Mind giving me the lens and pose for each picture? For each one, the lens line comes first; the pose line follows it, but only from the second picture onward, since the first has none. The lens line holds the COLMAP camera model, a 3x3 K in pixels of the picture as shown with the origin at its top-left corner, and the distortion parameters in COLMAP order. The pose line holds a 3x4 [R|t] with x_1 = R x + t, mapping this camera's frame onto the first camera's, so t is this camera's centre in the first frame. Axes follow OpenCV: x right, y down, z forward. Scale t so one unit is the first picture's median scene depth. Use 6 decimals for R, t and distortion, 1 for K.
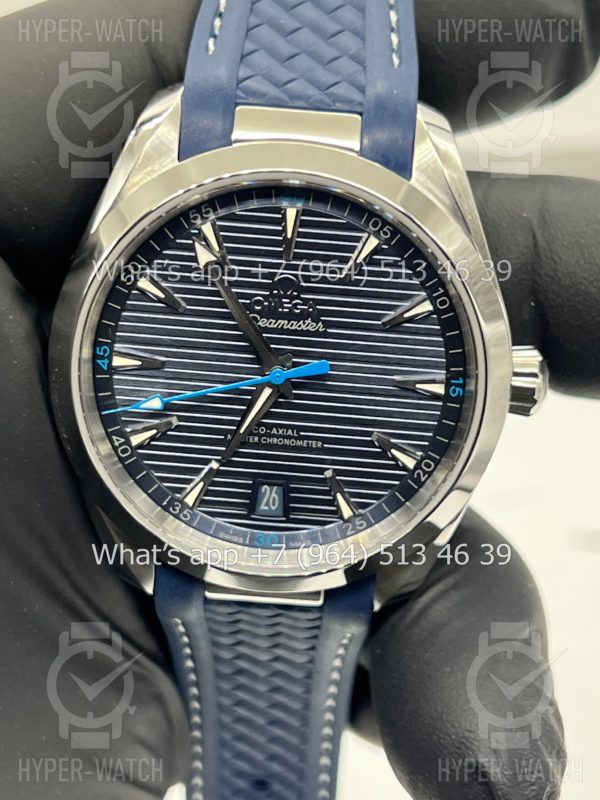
lens RADIAL K [[1926.3, 0, 300.0], [0, 1926.3, 400.0], [0, 0, 1]] dist [0.269875, -0.900923]
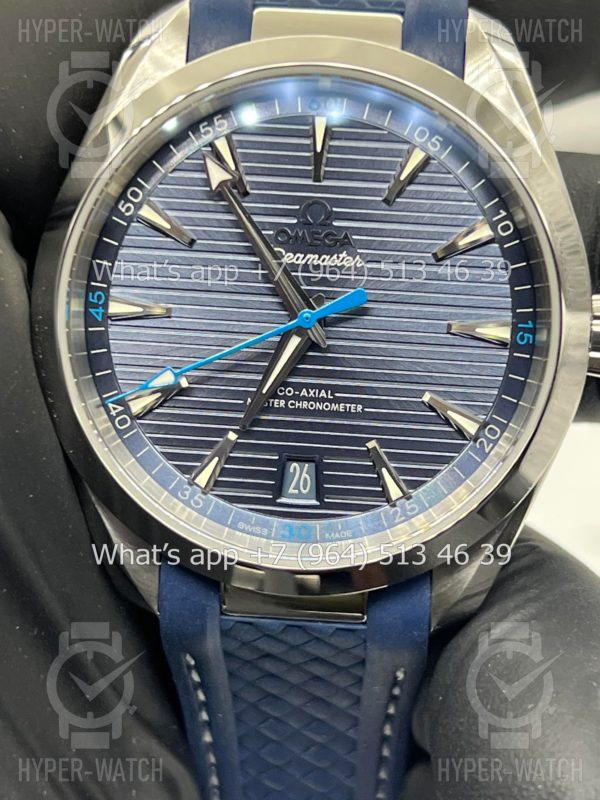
lens RADIAL K [[1926.3, 0, 300.0], [0, 1926.3, 400.0], [0, 0, 1]] dist [0.269875, -0.900923]
pose [[0.999590, -0.015386, -0.024155, 0.004748], [0.010496, 0.981553, -0.190904, 0.176972], [0.026646, 0.190572, 0.981311, 0.193529]]
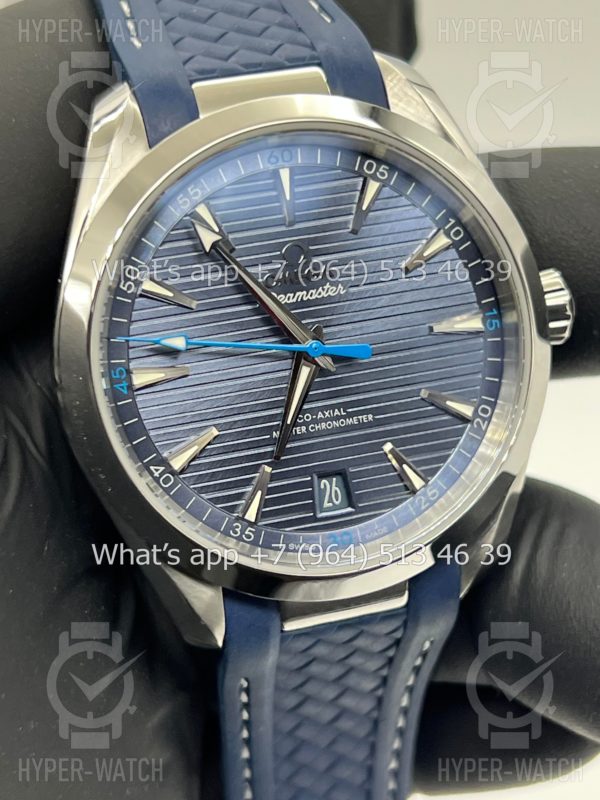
lens RADIAL K [[1926.3, 0, 300.0], [0, 1926.3, 400.0], [0, 0, 1]] dist [0.269875, -0.900923]
pose [[0.937144, -0.241690, 0.251689, -0.250365], [0.285536, 0.945753, -0.154989, 0.148057], [-0.200576, 0.217113, 0.955317, 0.132070]]
